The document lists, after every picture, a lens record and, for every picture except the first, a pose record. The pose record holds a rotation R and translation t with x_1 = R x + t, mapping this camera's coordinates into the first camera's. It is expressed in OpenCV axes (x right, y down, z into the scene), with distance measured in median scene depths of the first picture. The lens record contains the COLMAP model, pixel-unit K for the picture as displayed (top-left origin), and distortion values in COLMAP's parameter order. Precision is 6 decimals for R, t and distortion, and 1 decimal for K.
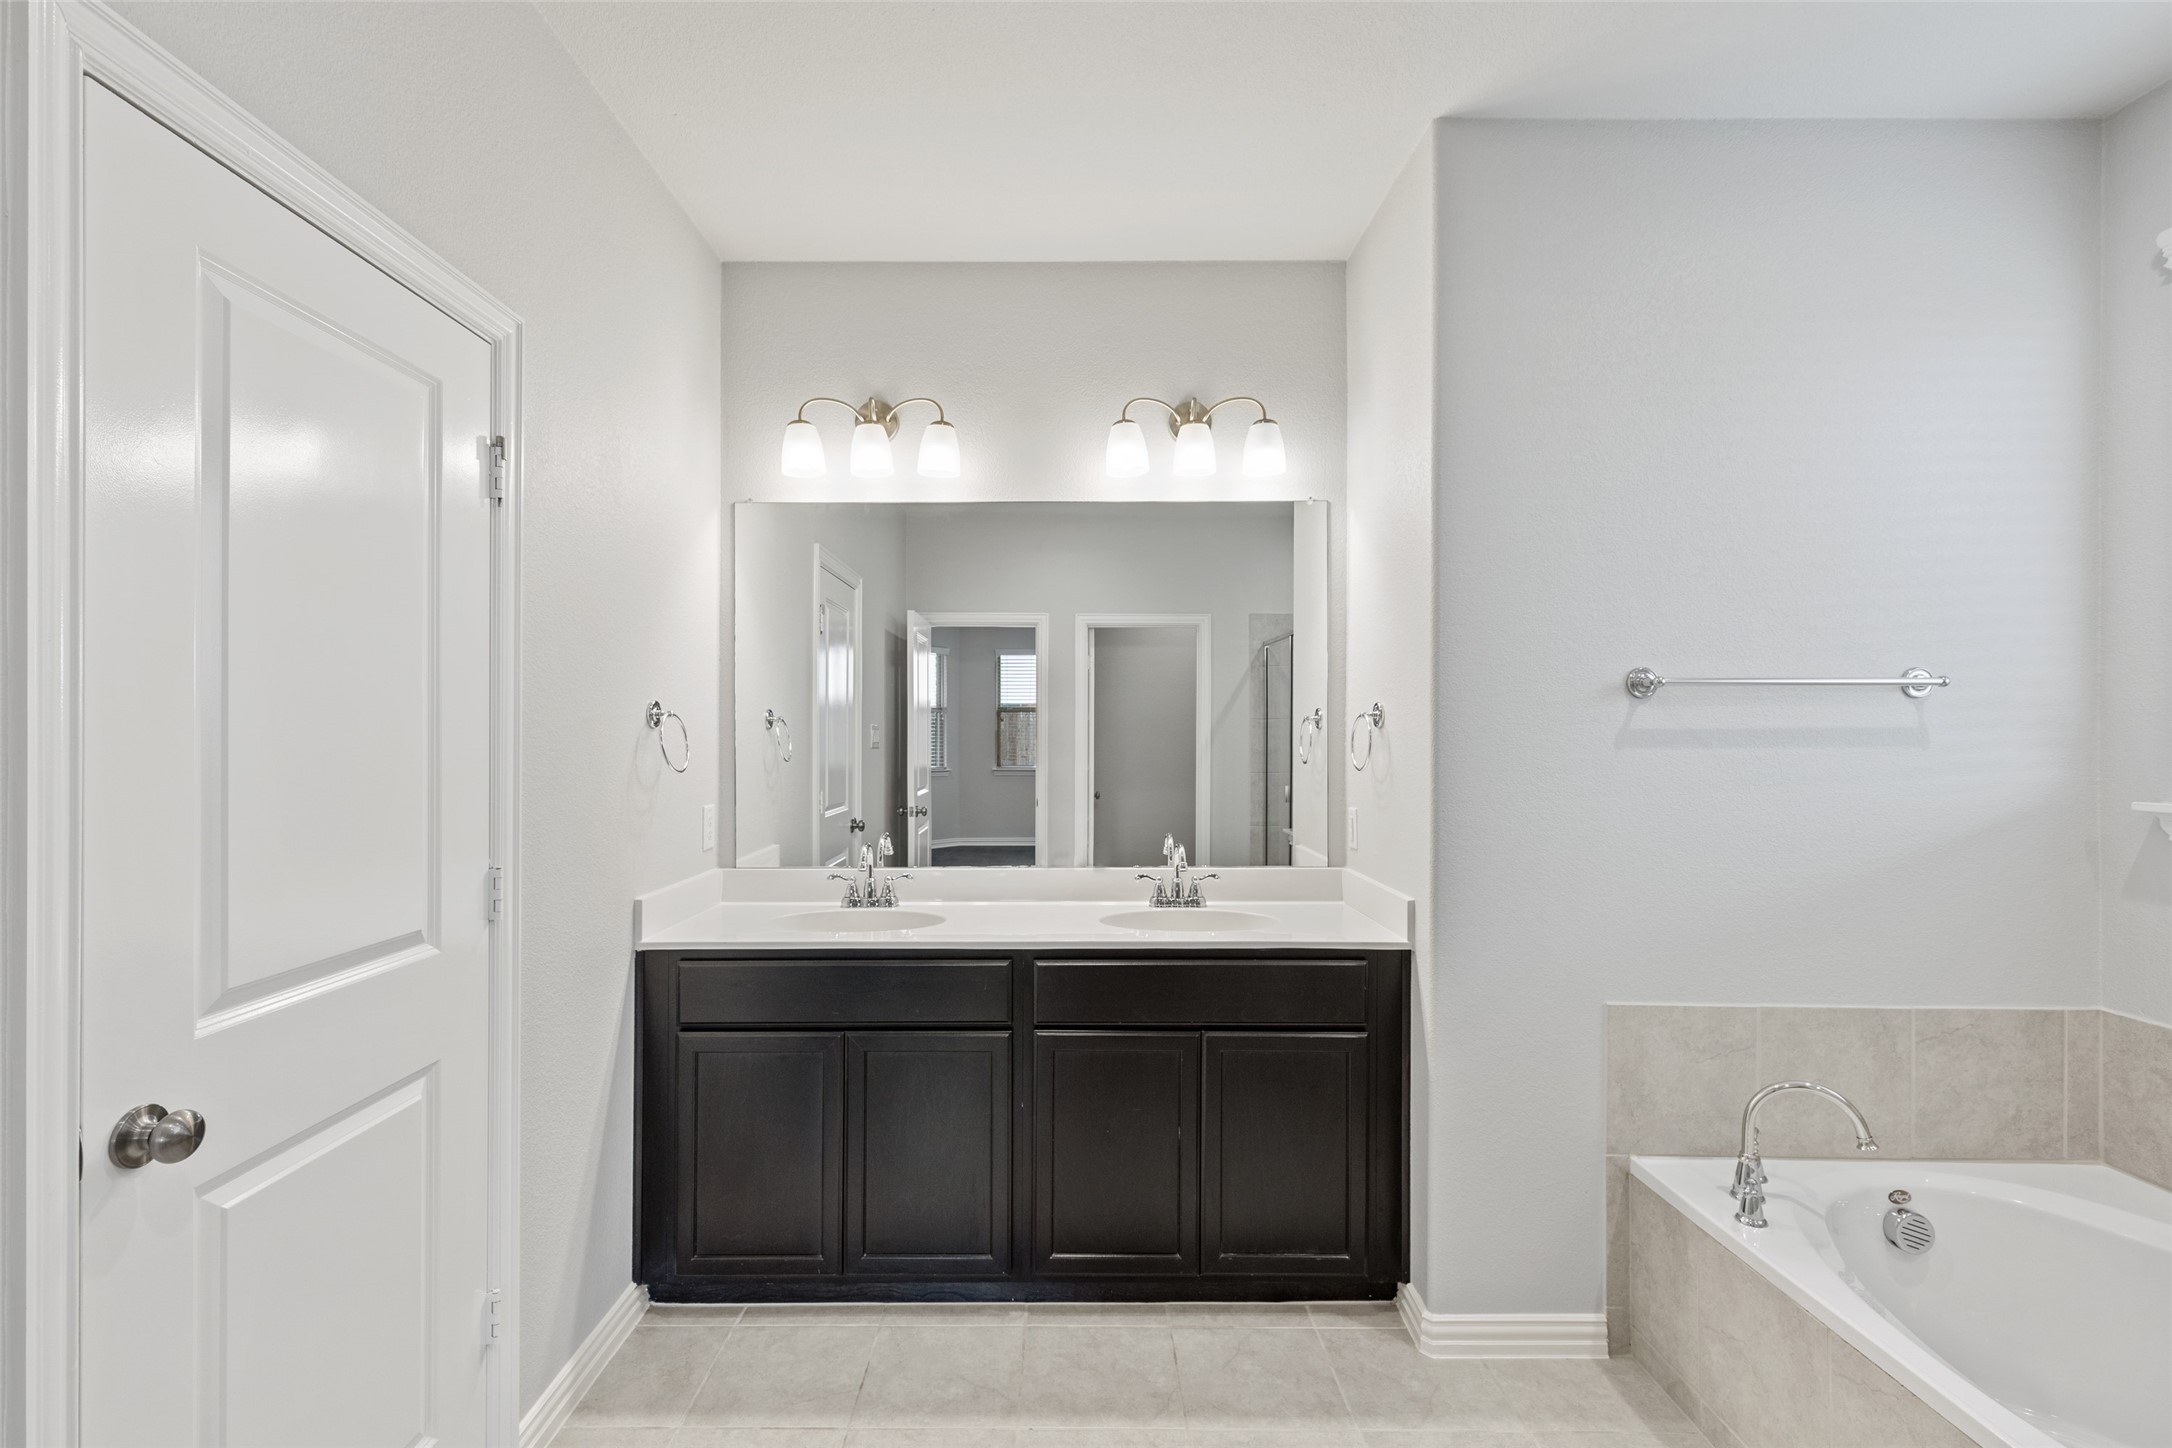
lens RADIAL K [[983.5, 0, 1087.6], [0, 983.5, 731.8], [0, 0, 1]] dist [0.001820, 0.000684]
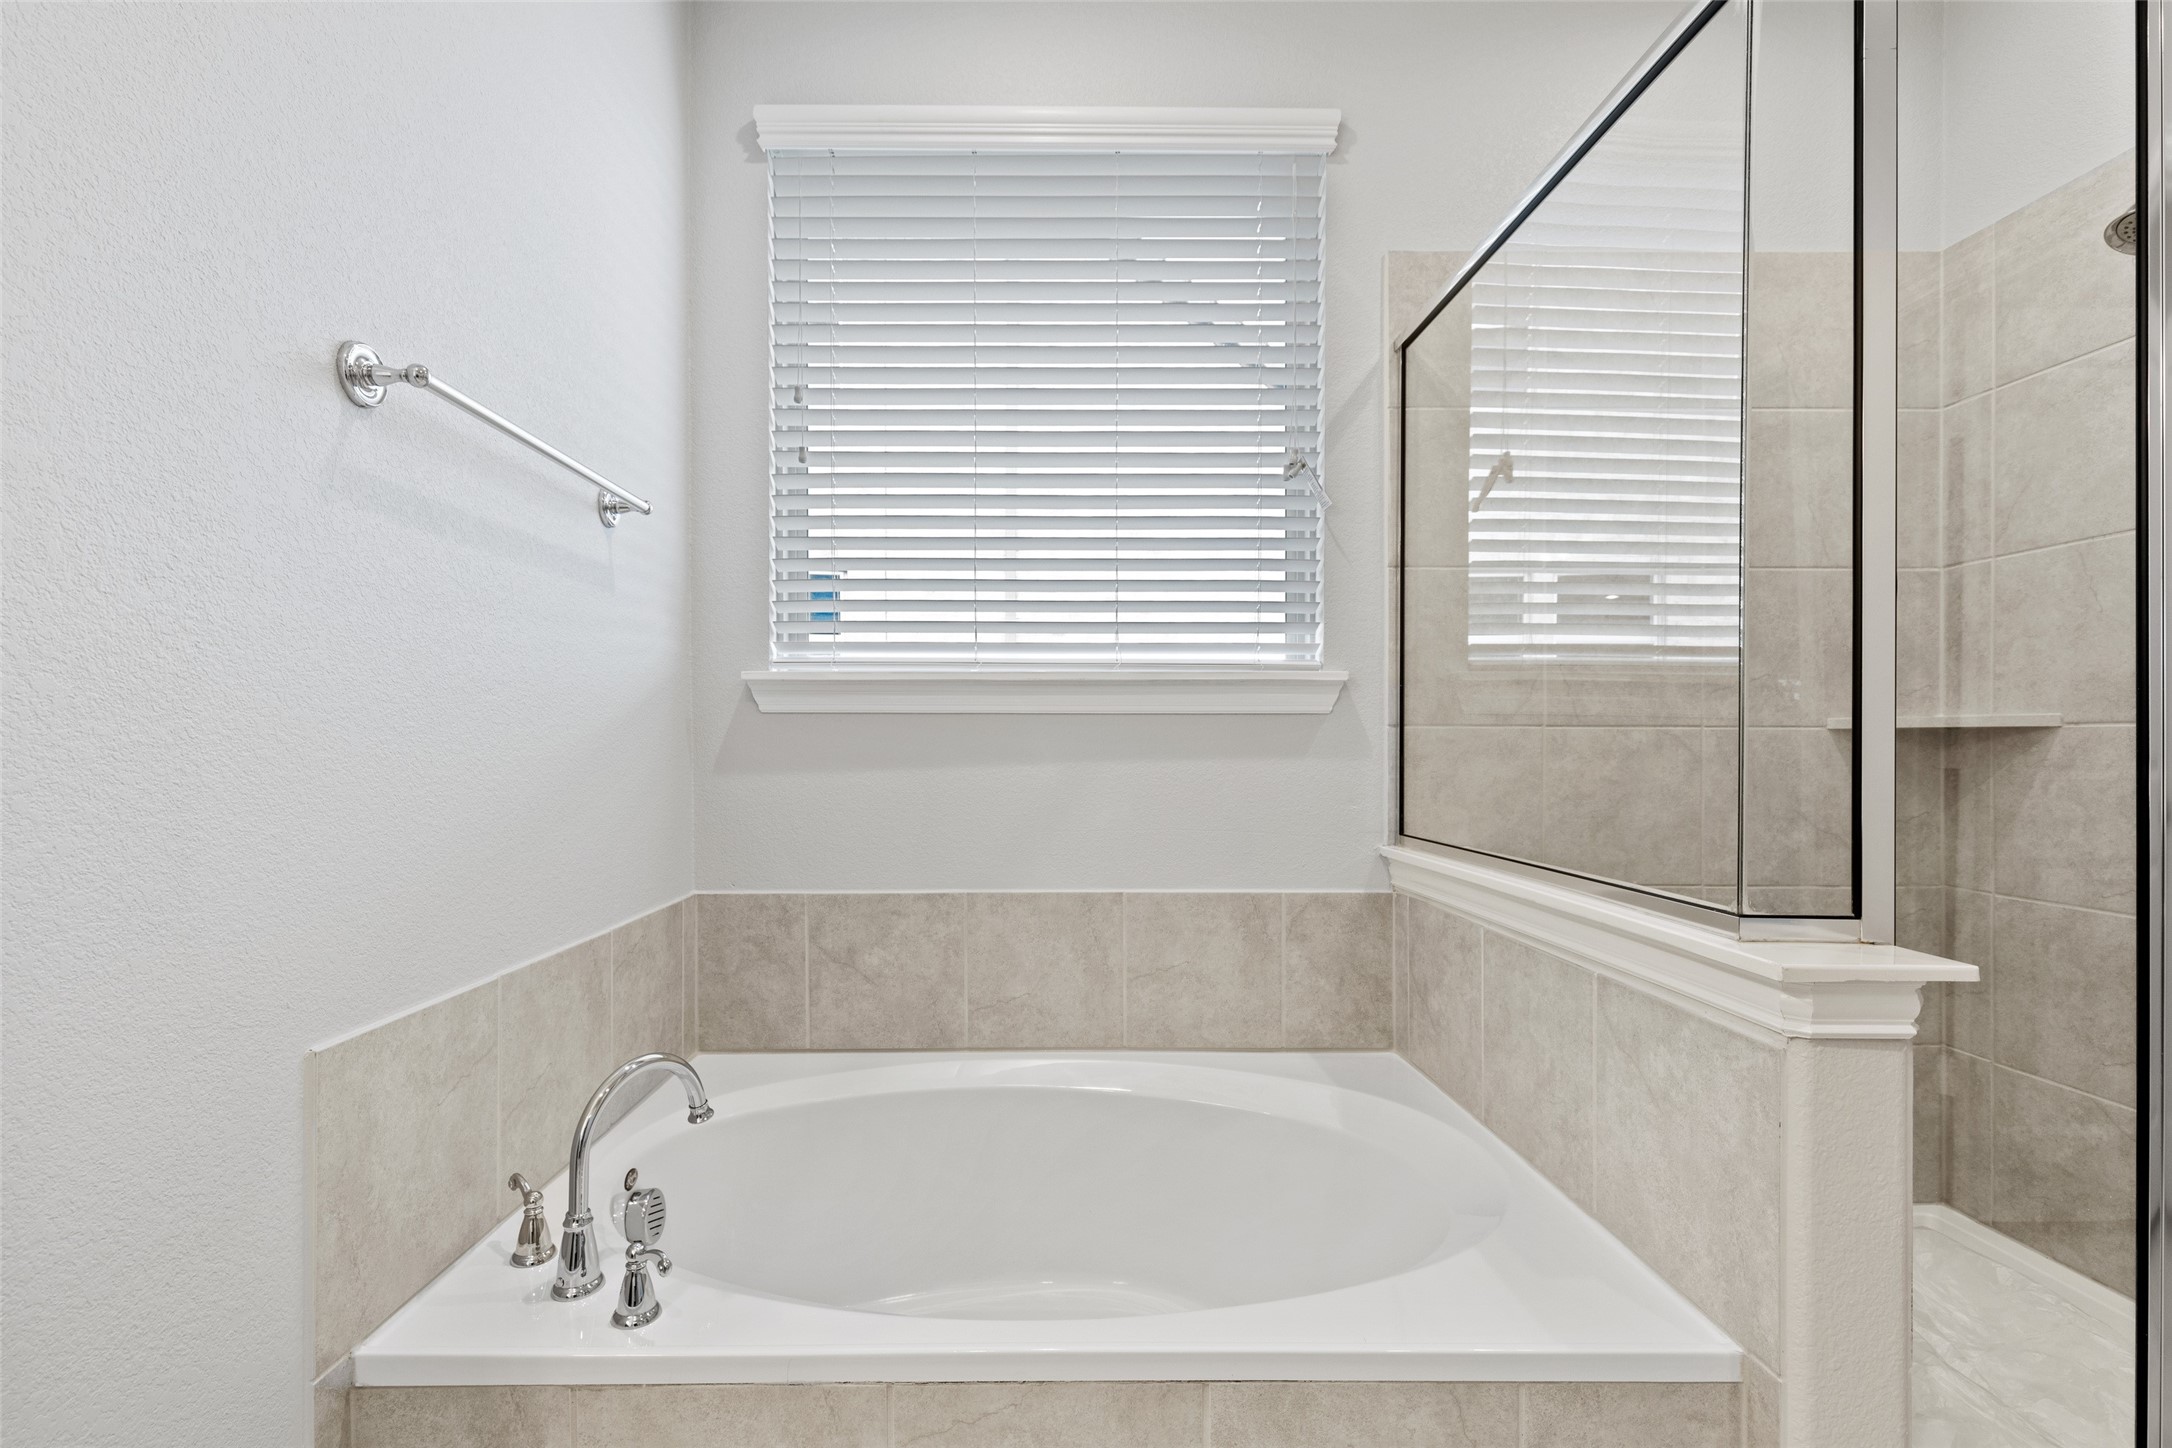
lens RADIAL K [[1001.0, 0, 1150.2], [0, 1001.0, 722.1], [0, 0, 1]] dist [0.005969, -0.000532]
pose [[0.009349, -0.006154, 0.999937, 0.062862], [-0.001373, 0.999980, 0.006167, 0.114667], [-0.999955, -0.001431, 0.009340, 0.578494]]
